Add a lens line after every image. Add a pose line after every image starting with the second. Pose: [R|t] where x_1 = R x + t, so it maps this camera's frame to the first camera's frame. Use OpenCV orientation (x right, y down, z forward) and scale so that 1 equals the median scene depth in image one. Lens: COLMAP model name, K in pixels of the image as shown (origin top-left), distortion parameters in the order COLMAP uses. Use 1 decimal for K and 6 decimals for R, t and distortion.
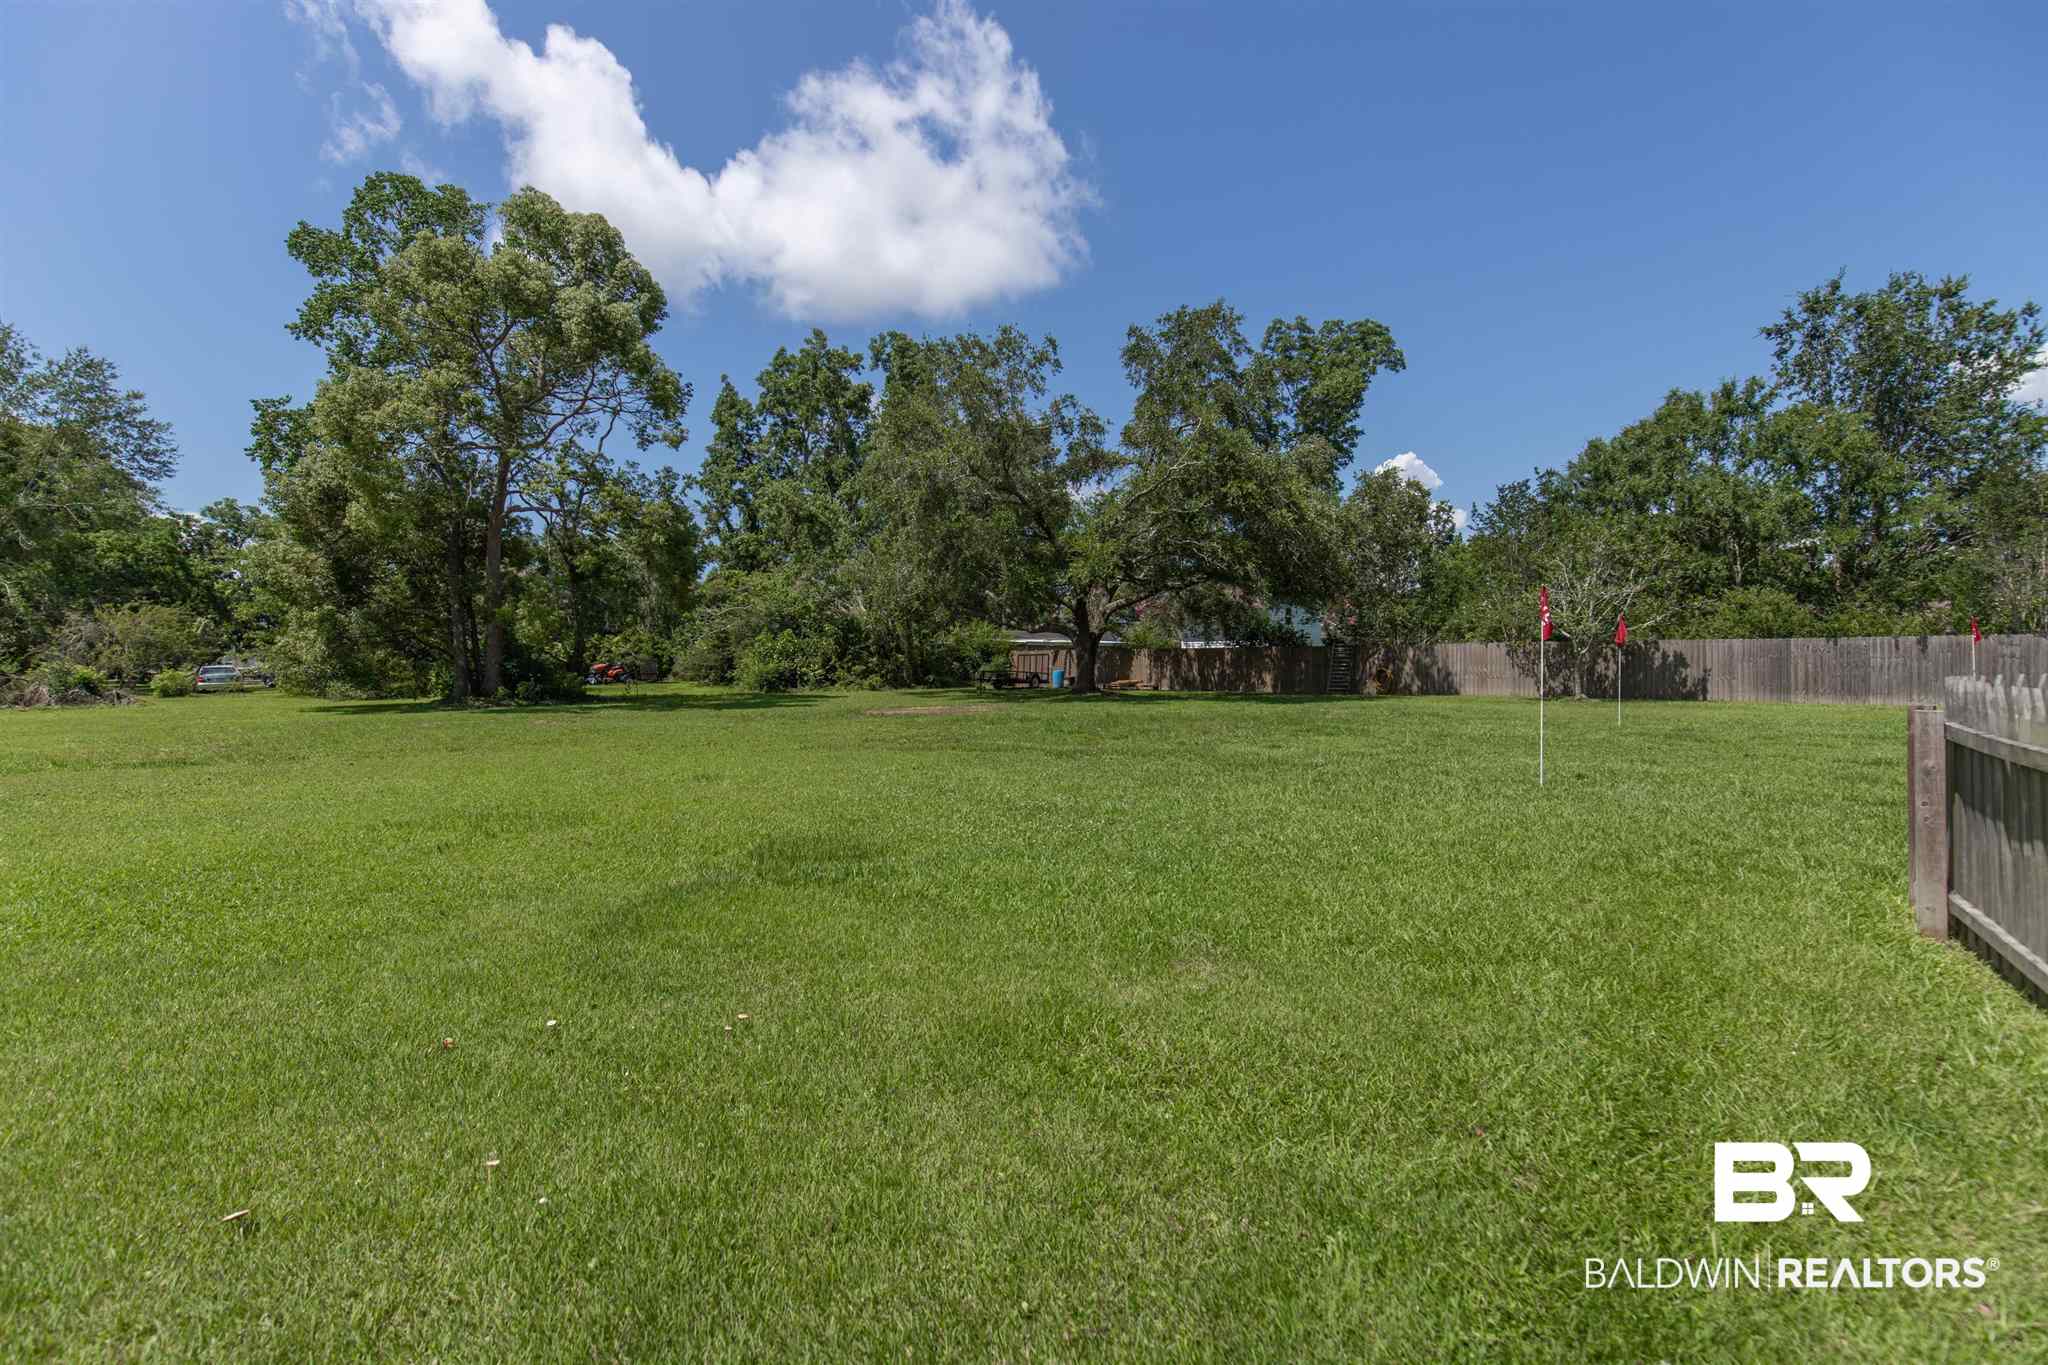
lens RADIAL K [[947.4, 0, 1096.7], [0, 947.4, 693.7], [0, 0, 1]] dist [0.001830, 0.000304]
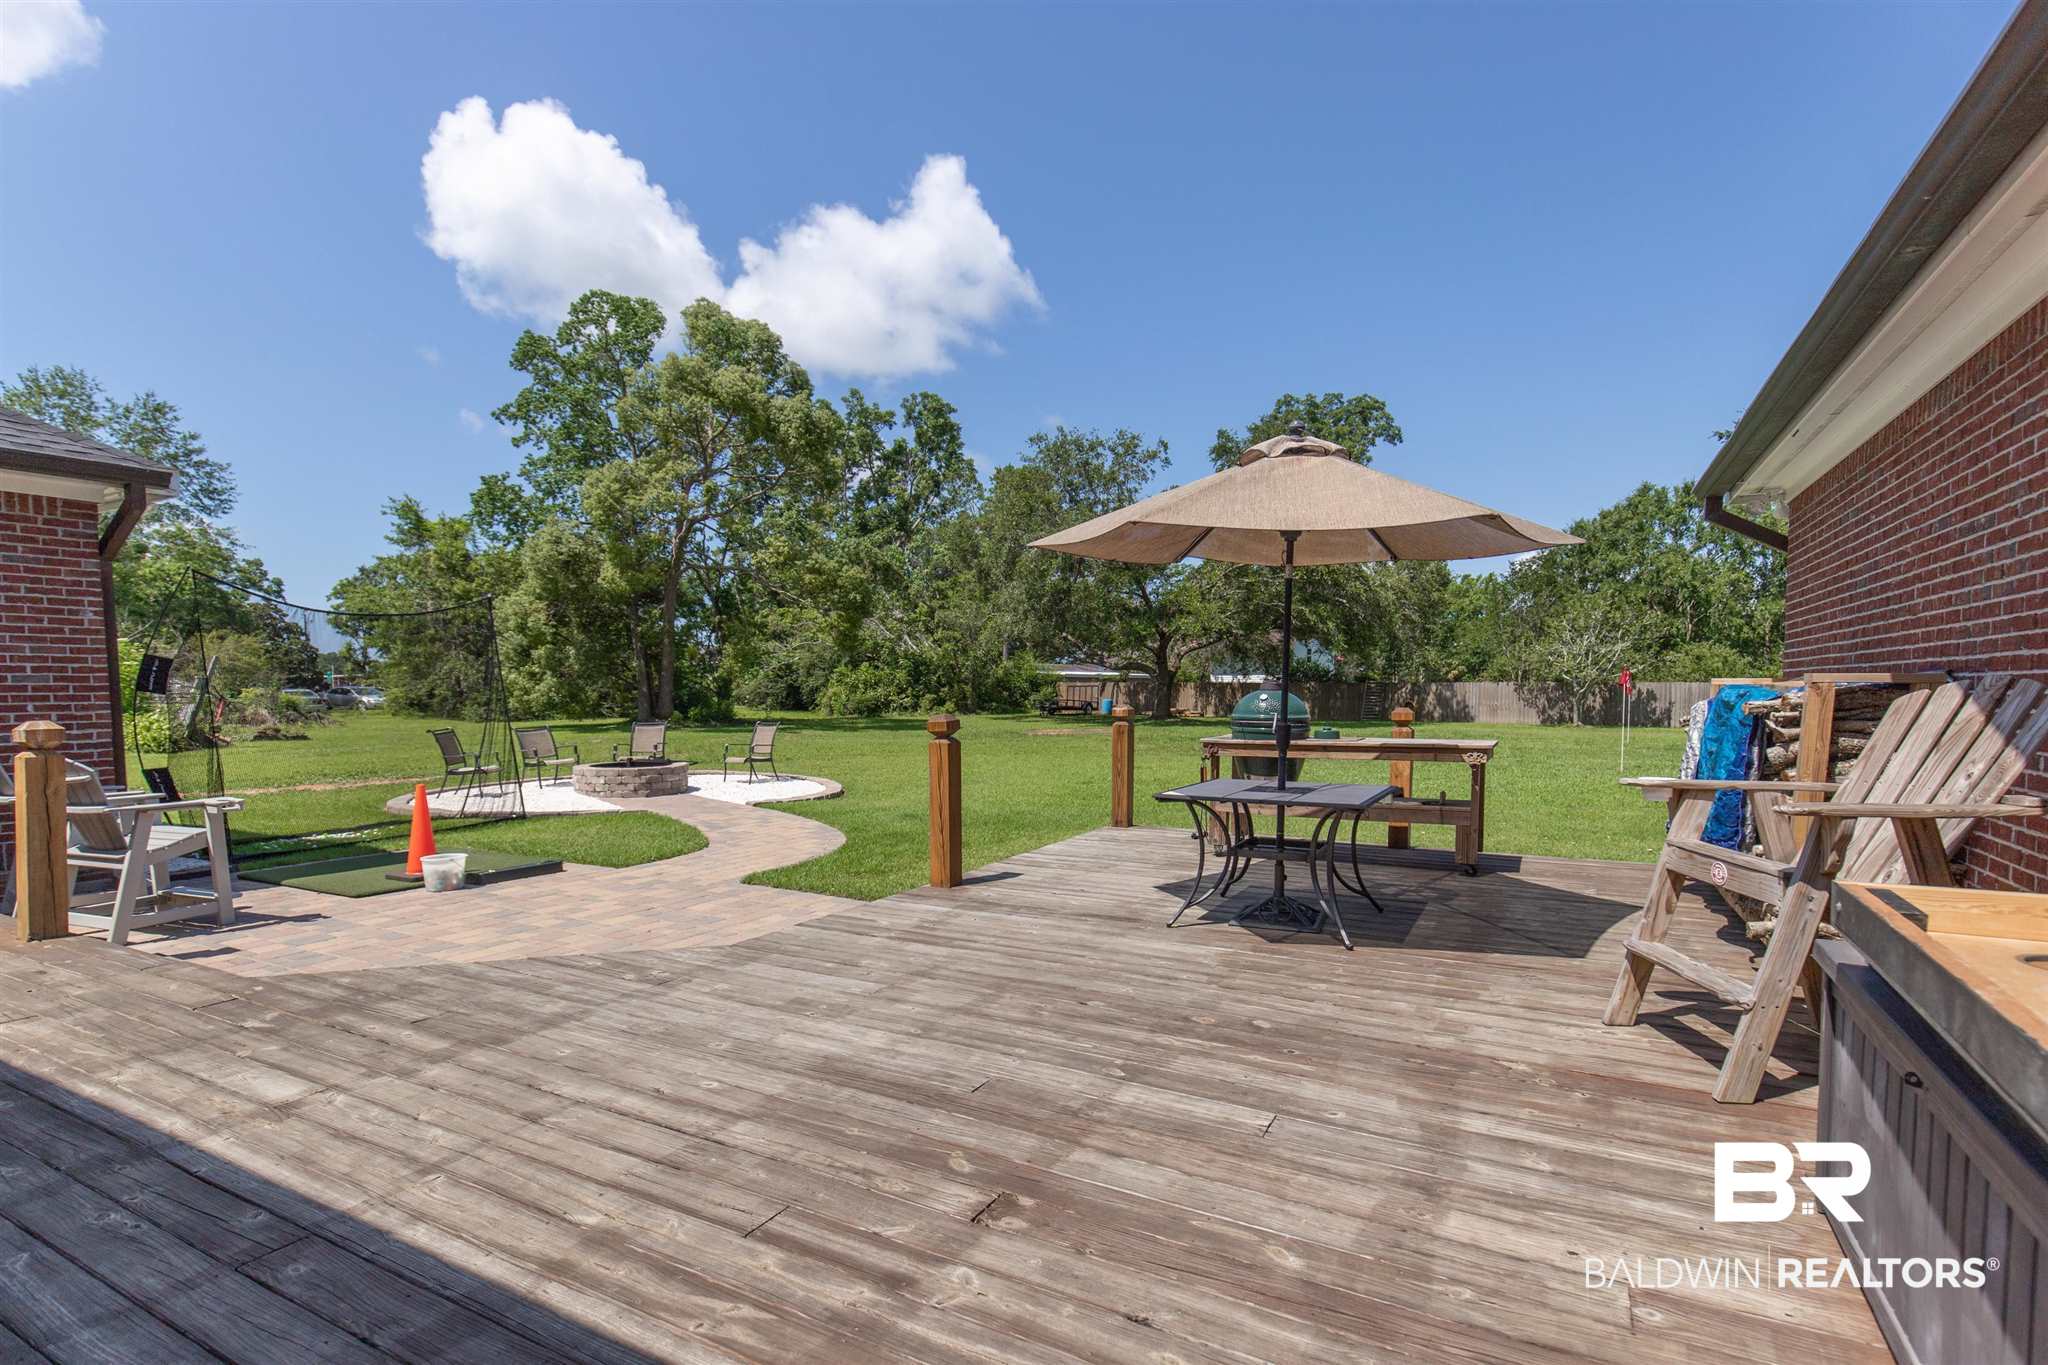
lens RADIAL K [[947.4, 0, 1026.8], [0, 947.4, 751.7], [0, 0, 1]] dist [0.001830, 0.000304]
pose [[0.999960, 0.005247, 0.007207, -0.212921], [-0.005488, 0.999414, 0.033782, 0.001779], [-0.007026, -0.033821, 0.999403, -0.261330]]
